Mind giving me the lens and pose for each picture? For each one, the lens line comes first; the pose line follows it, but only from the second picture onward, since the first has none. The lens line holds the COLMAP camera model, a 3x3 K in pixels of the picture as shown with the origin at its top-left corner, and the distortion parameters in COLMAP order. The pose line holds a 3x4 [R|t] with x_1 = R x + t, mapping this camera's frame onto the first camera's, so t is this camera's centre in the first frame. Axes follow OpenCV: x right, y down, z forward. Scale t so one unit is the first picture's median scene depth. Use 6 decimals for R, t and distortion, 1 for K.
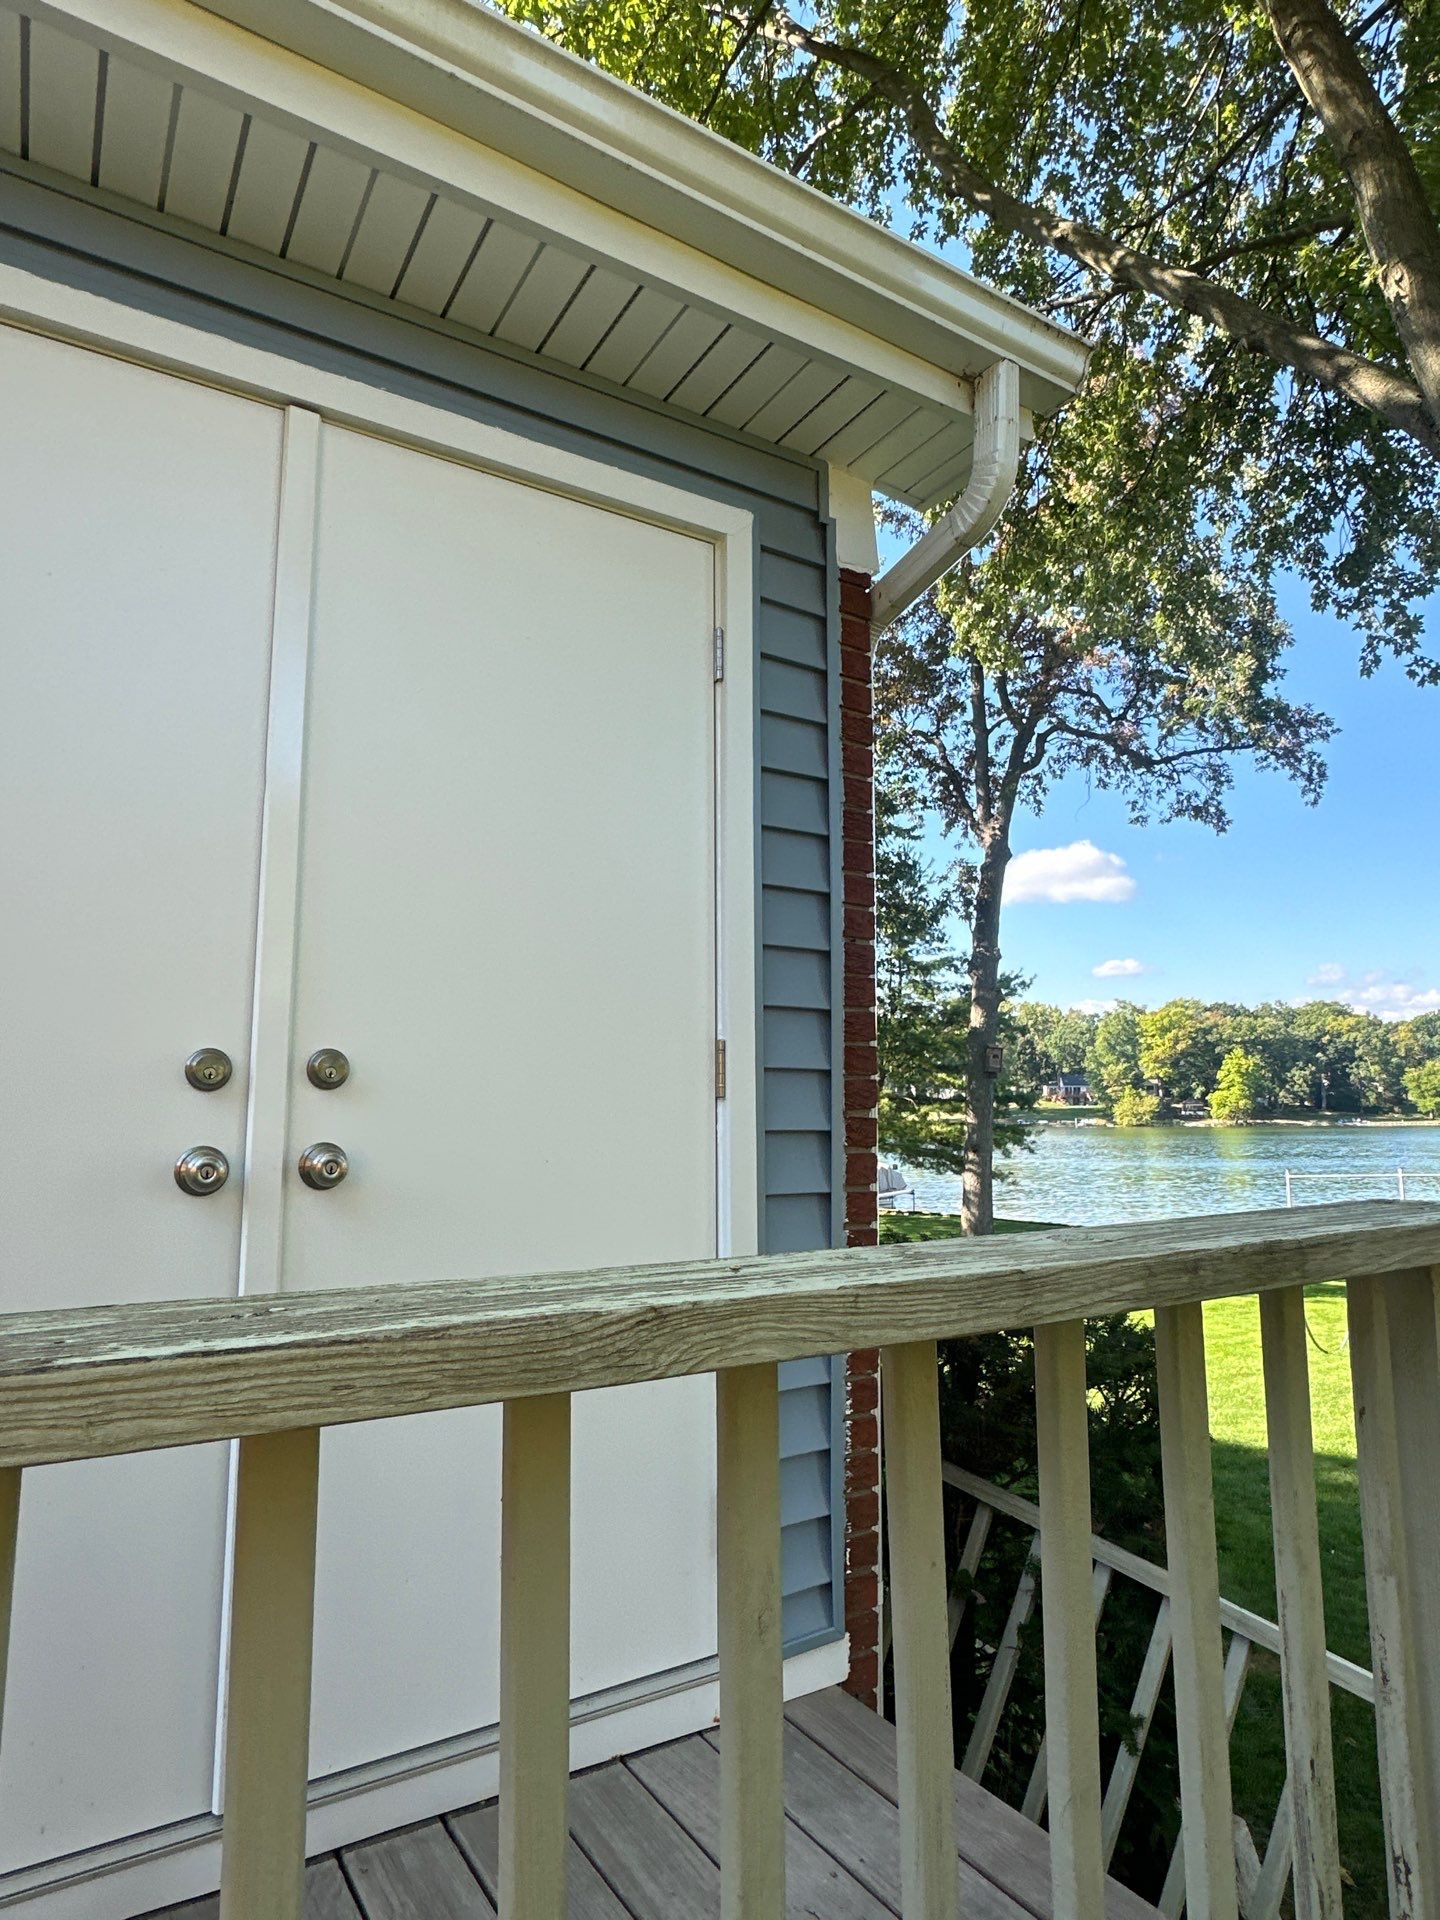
lens RADIAL K [[1106.4, 0, 720.0], [0, 1106.4, 960.0], [0, 0, 1]] dist [-0.001935, 0.000038]
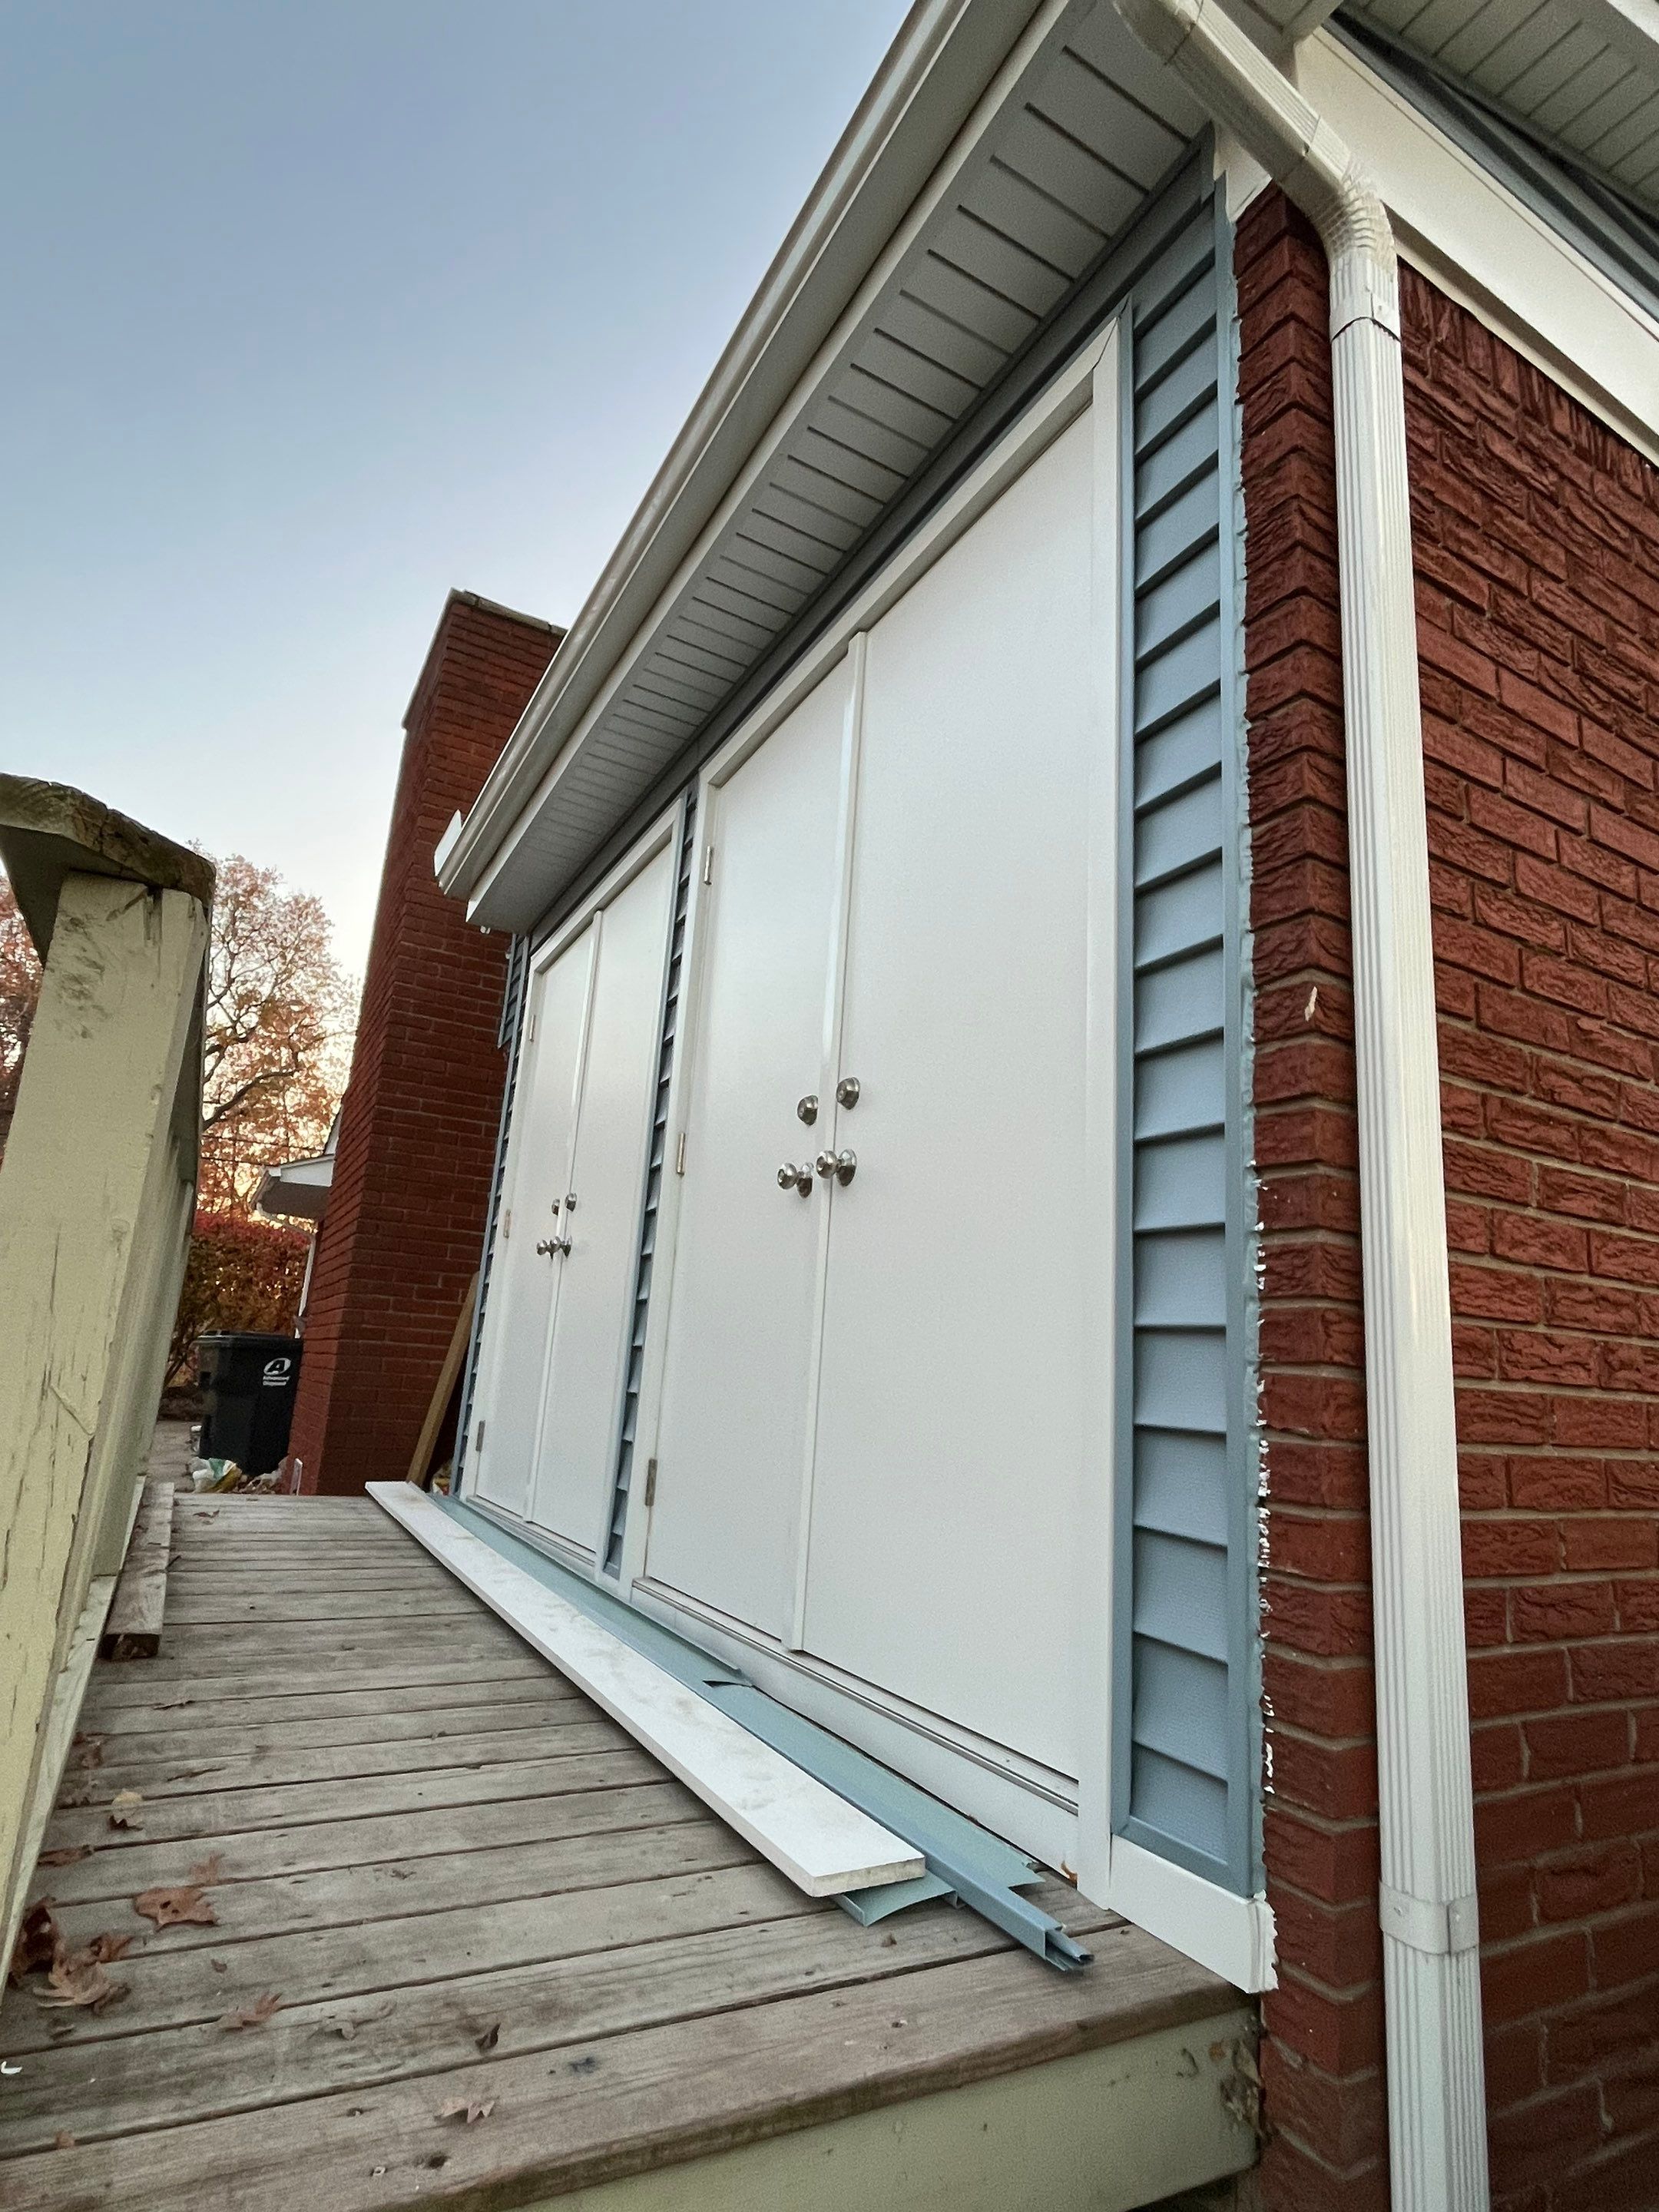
lens RADIAL K [[1157.1, 0, 829.5], [0, 1157.1, 1106.0], [0, 0, 1]] dist [-0.002779, 0.000828]
pose [[-0.051946, -0.241524, -0.969004, 0.721940], [0.069549, 0.967083, -0.244773, 0.339411], [0.996225, -0.080108, -0.033438, 0.797251]]
